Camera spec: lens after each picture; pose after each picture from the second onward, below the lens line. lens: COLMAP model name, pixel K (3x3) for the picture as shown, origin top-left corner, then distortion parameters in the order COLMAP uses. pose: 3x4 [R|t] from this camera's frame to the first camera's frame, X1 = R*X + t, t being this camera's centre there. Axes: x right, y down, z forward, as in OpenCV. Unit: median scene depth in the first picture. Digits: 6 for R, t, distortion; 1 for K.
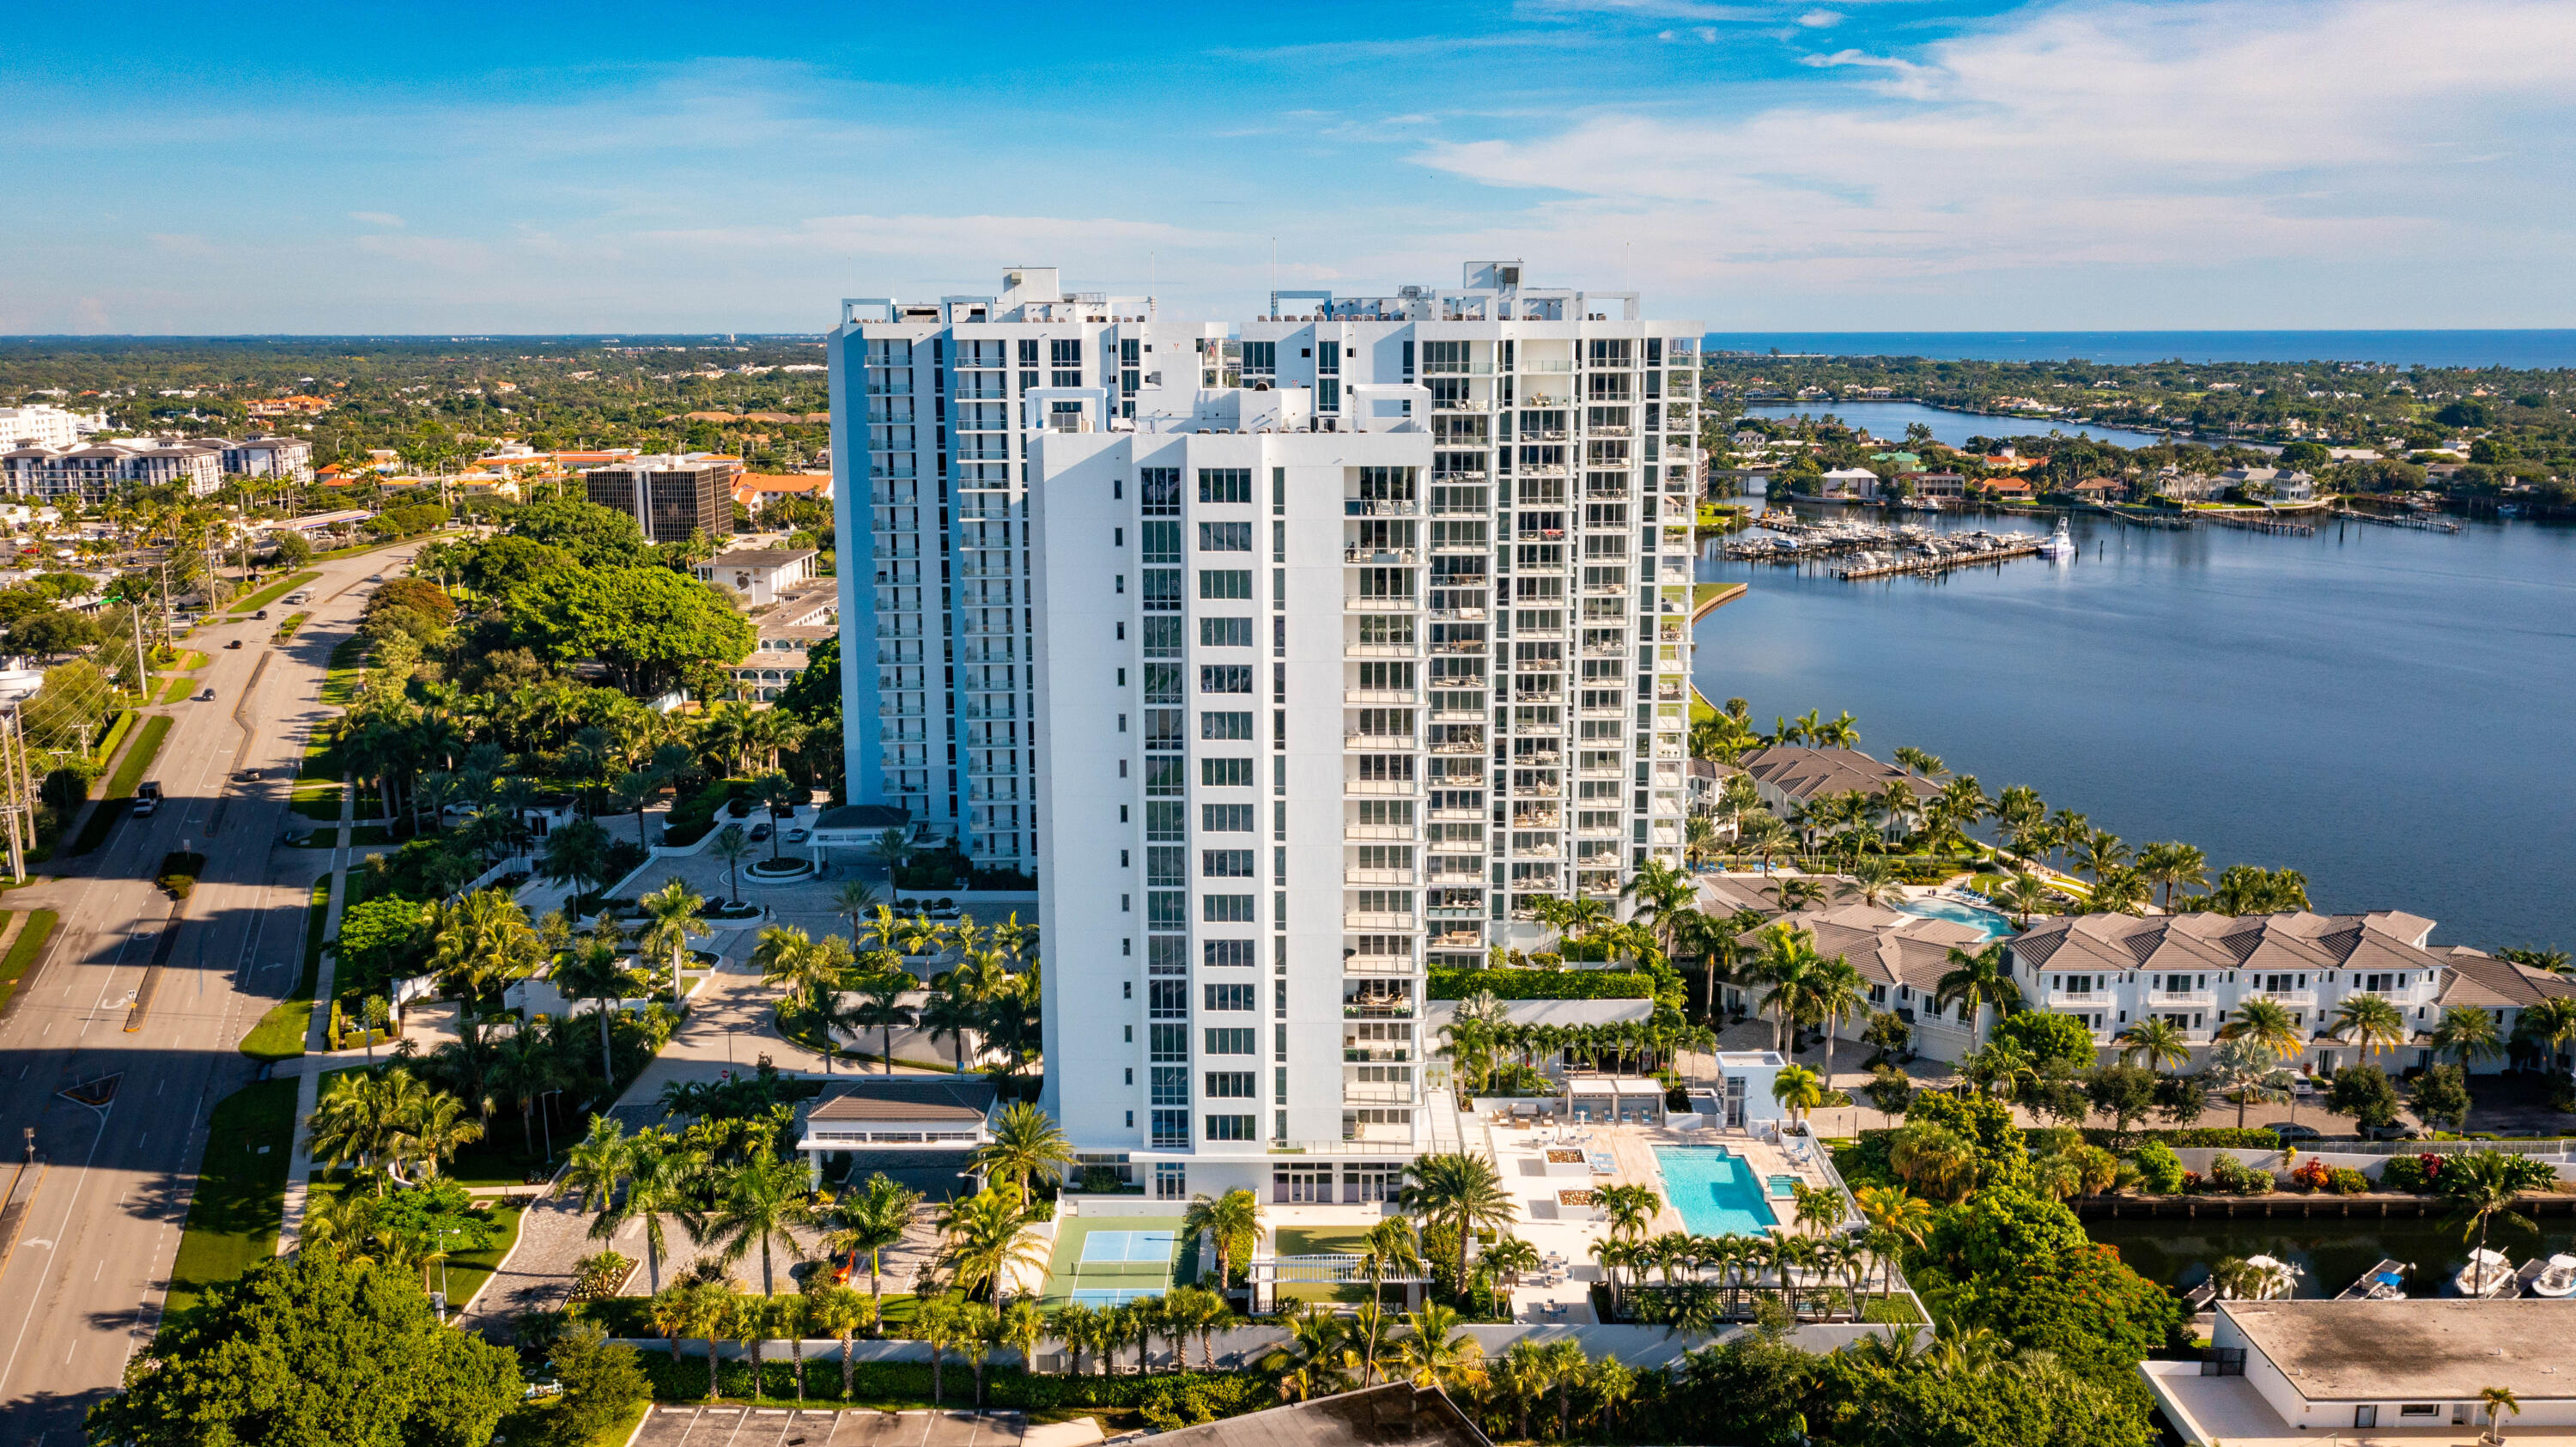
lens RADIAL K [[2027.4, 0, 1279.9], [0, 2027.4, 728.0], [0, 0, 1]] dist [-0.010818, 0.008079]
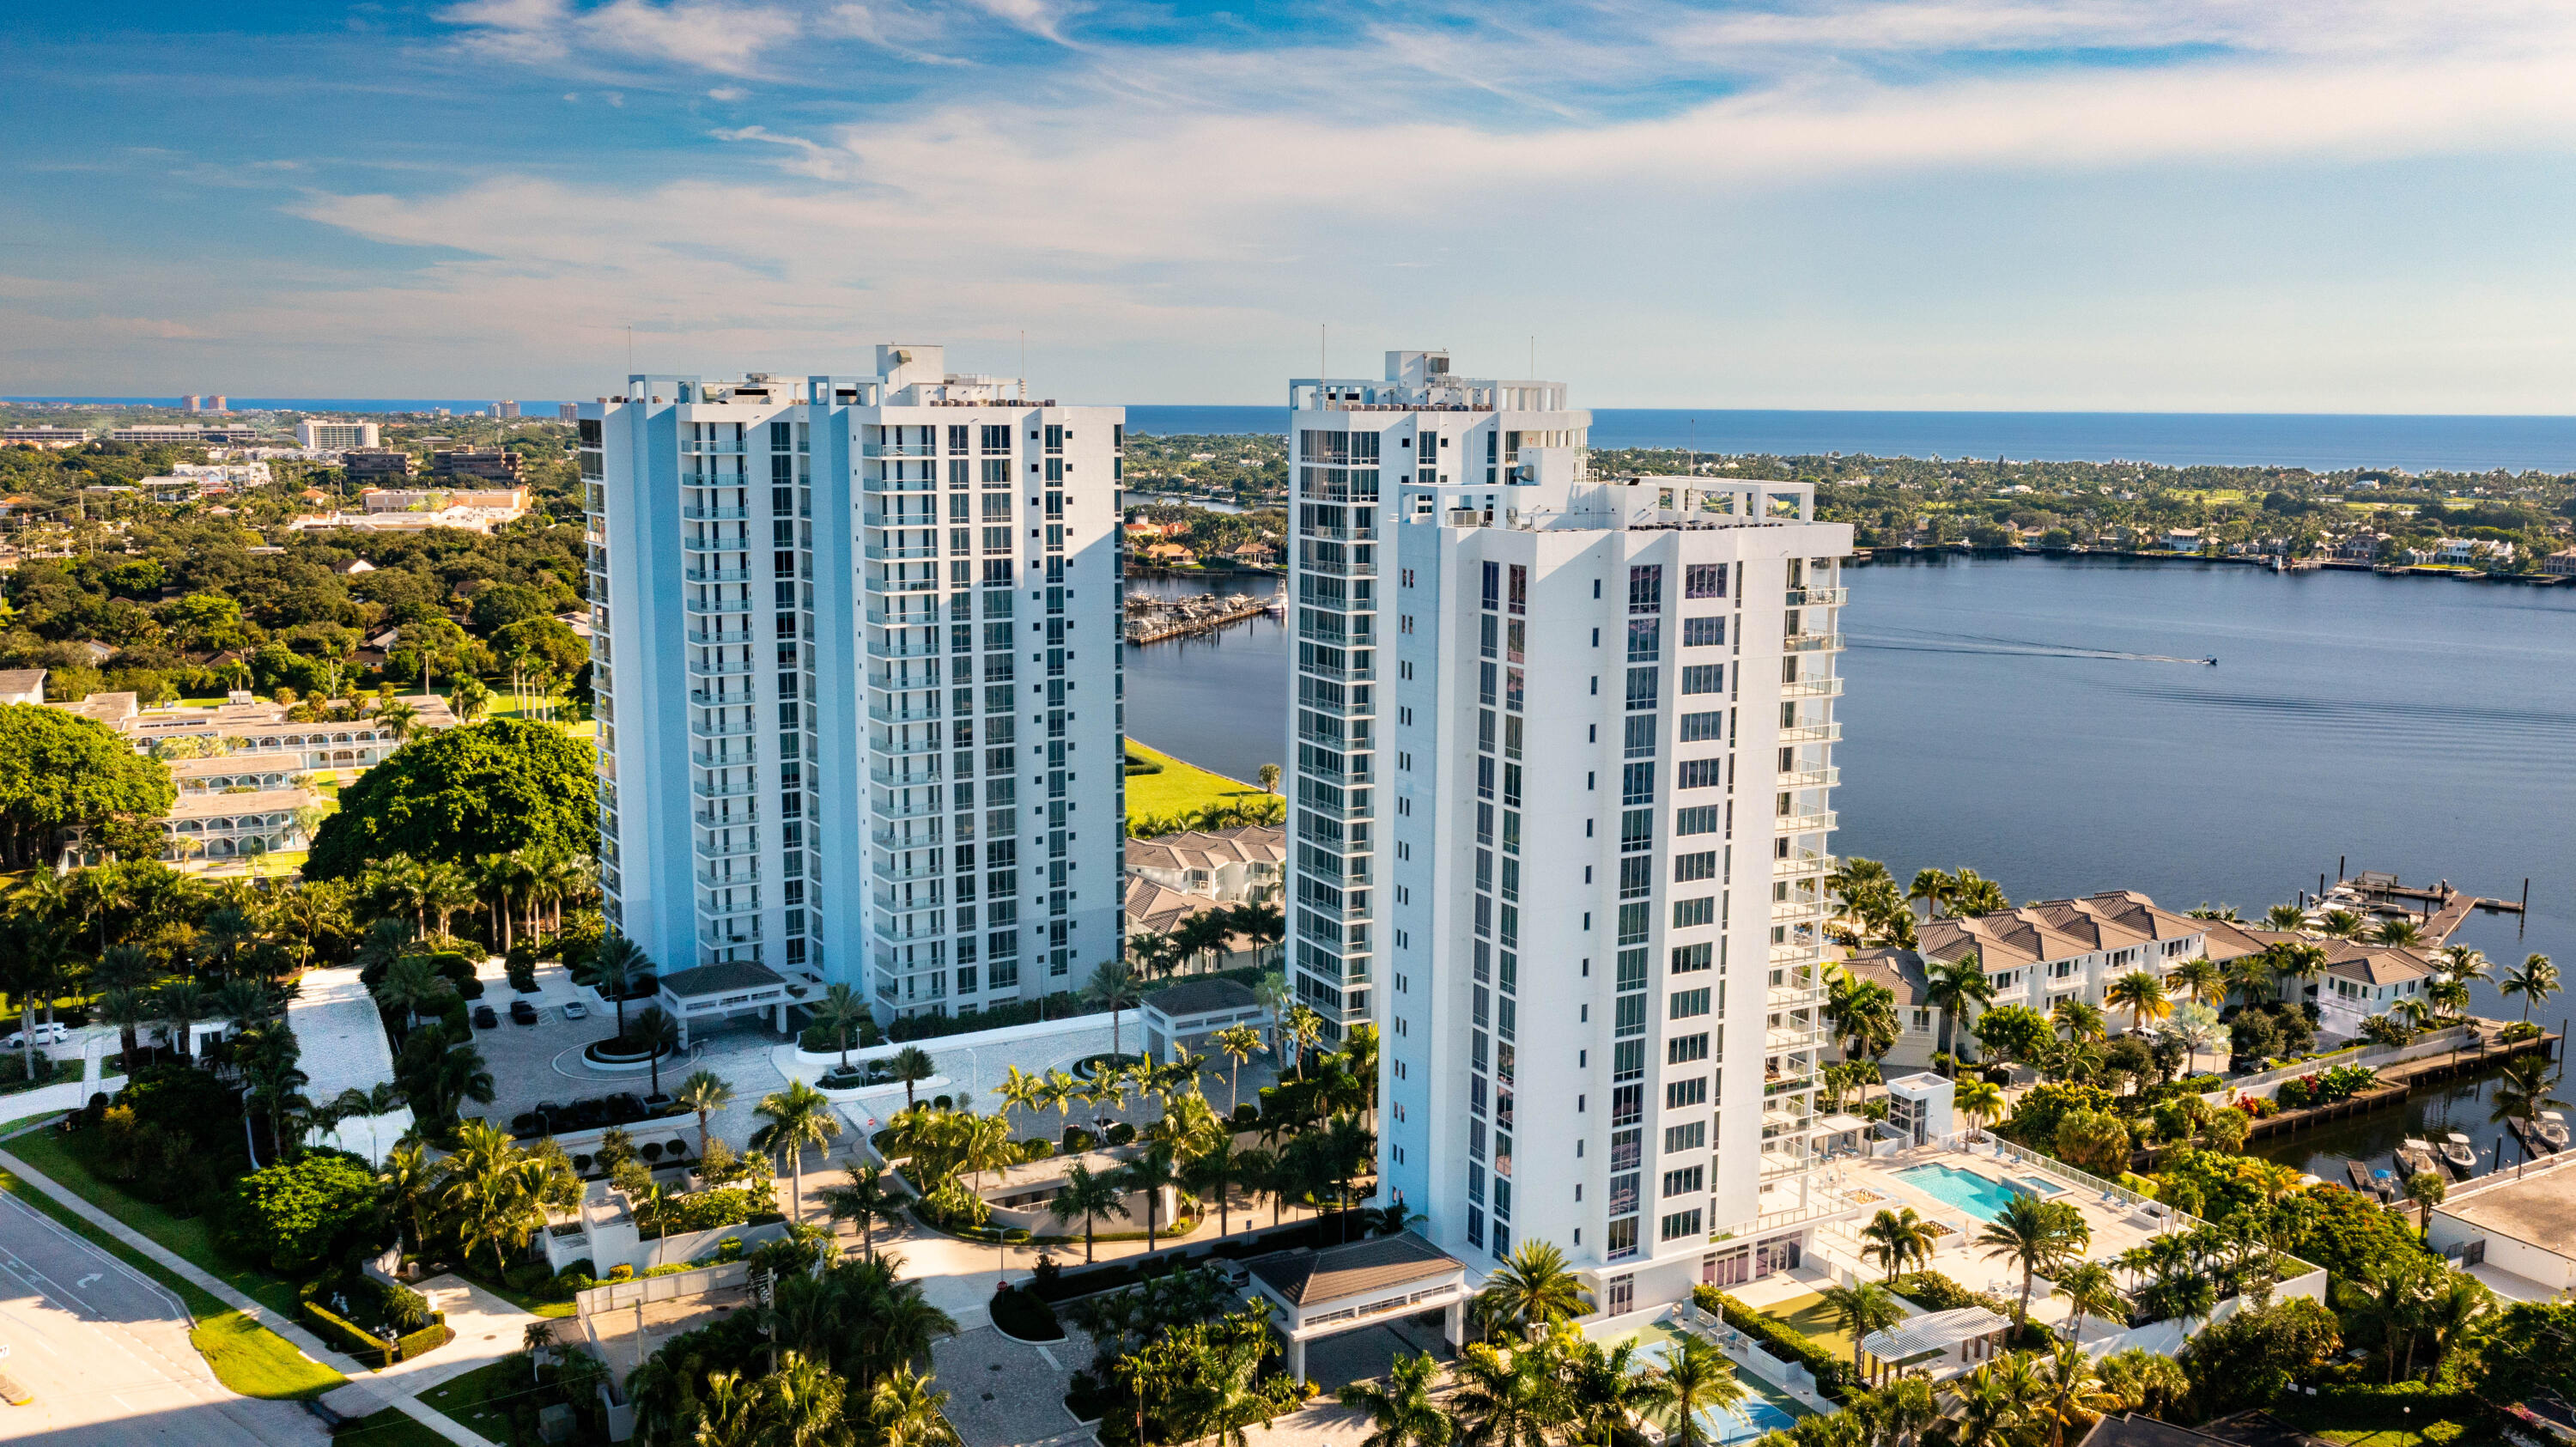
lens RADIAL K [[2027.4, 0, 1283.1], [0, 2027.4, 716.8], [0, 0, 1]] dist [-0.010818, 0.008079]
pose [[0.870954, -0.064748, 0.487080, -0.446474], [0.083575, 0.996357, -0.016995, -0.033838], [-0.484205, 0.055510, 0.873192, 0.145175]]
